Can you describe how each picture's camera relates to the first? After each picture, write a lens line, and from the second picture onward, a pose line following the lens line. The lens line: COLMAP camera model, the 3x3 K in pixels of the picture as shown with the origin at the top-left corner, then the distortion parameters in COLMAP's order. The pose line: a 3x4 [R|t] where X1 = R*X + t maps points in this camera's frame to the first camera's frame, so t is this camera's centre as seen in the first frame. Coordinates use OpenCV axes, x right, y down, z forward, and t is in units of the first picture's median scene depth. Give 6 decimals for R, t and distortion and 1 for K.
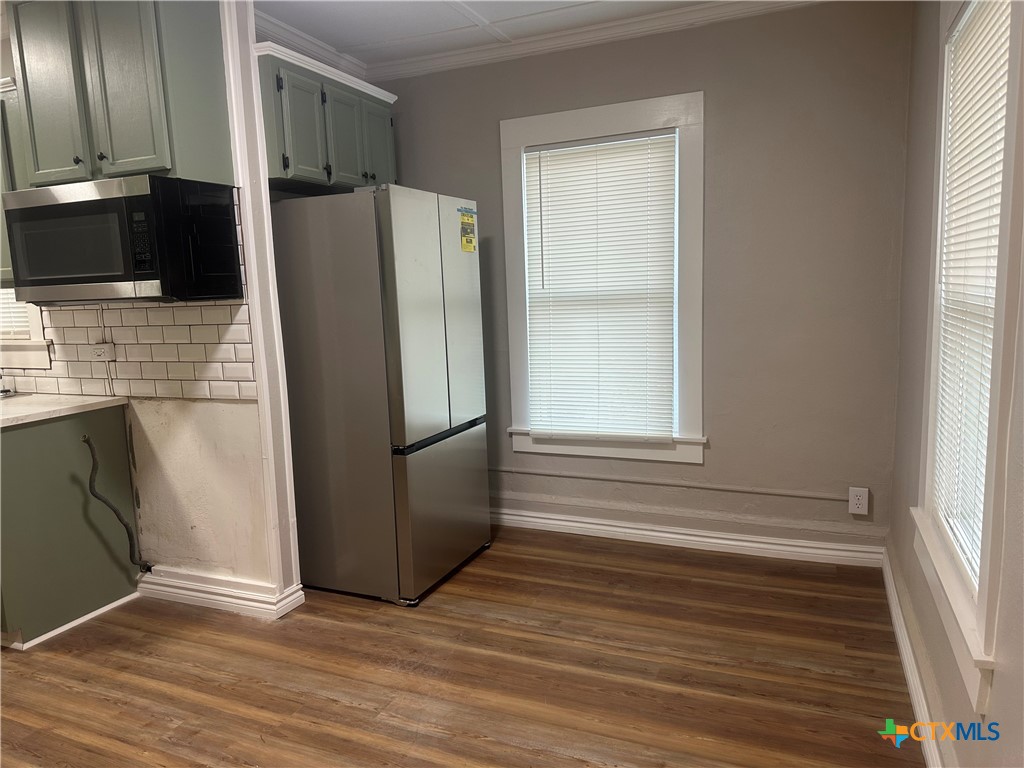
lens RADIAL K [[723.1, 0, 510.4], [0, 723.1, 385.2], [0, 0, 1]] dist [0.022720, -0.029188]
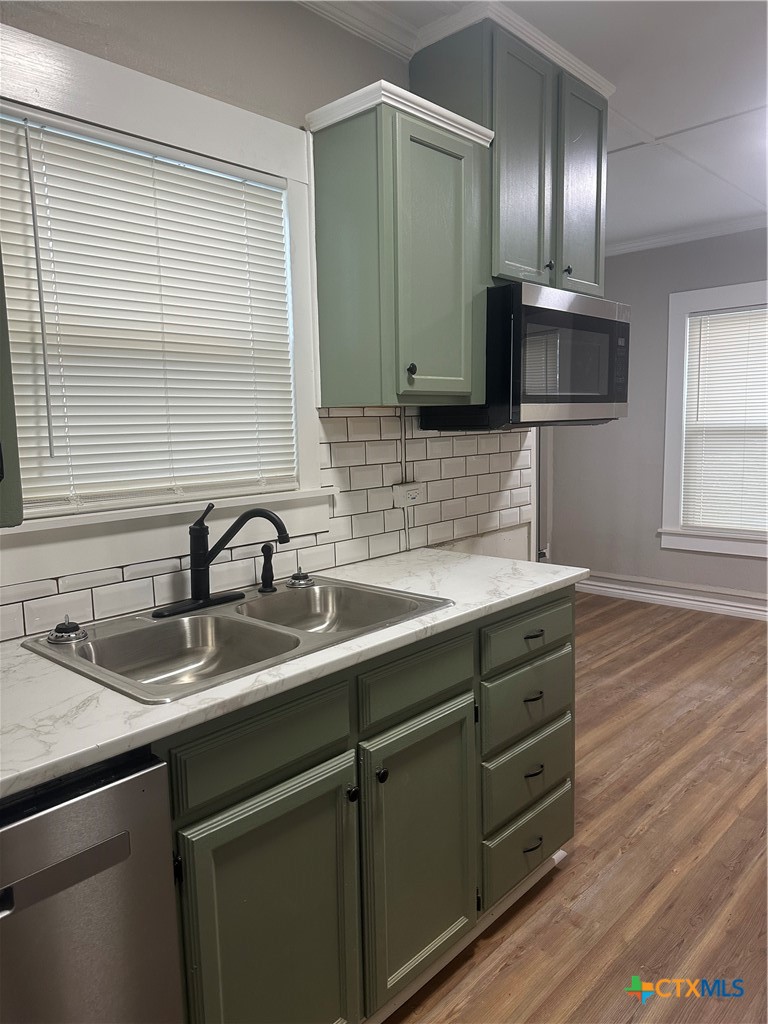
lens RADIAL K [[723.1, 0, 378.9], [0, 723.1, 510.7], [0, 0, 1]] dist [0.022720, -0.029188]
pose [[0.352016, -0.087231, 0.931920, -1.331661], [0.145207, 0.988683, 0.037695, -0.063865], [-0.924662, 0.122052, 0.360699, 0.781623]]
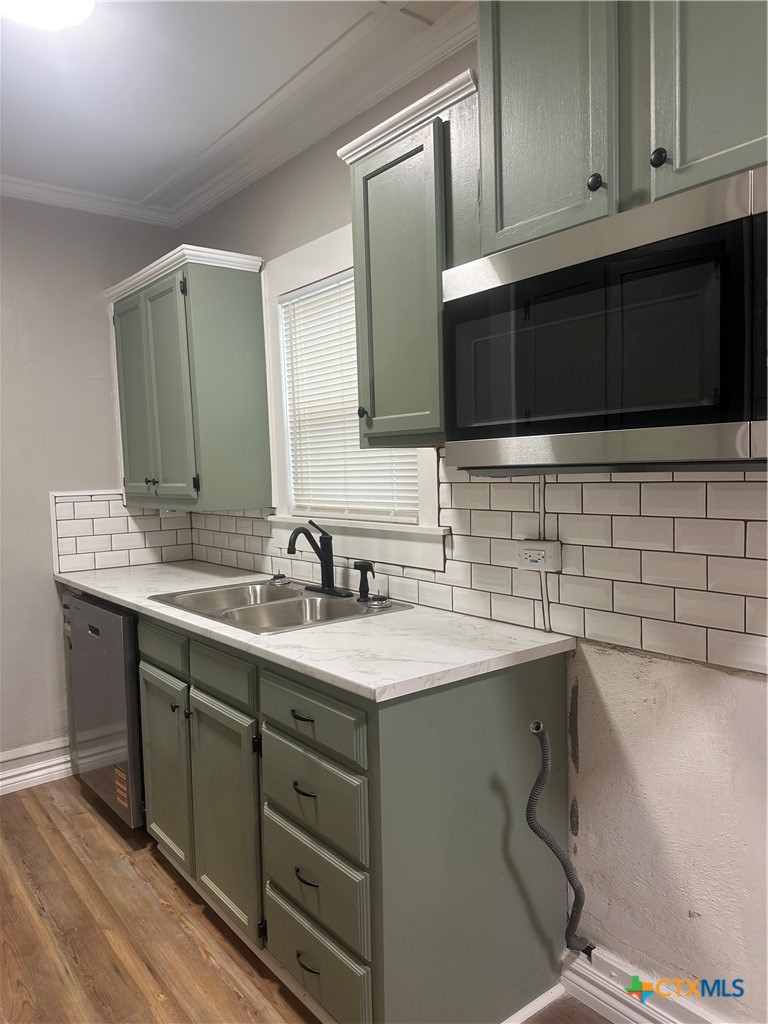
lens RADIAL K [[723.1, 0, 378.0], [0, 723.1, 508.3], [0, 0, 1]] dist [0.022720, -0.029188]
pose [[0.873308, 0.042939, -0.485273, -0.407233], [-0.076005, 0.995920, -0.048658, -0.046813], [0.481204, 0.079376, 0.873008, 0.441233]]
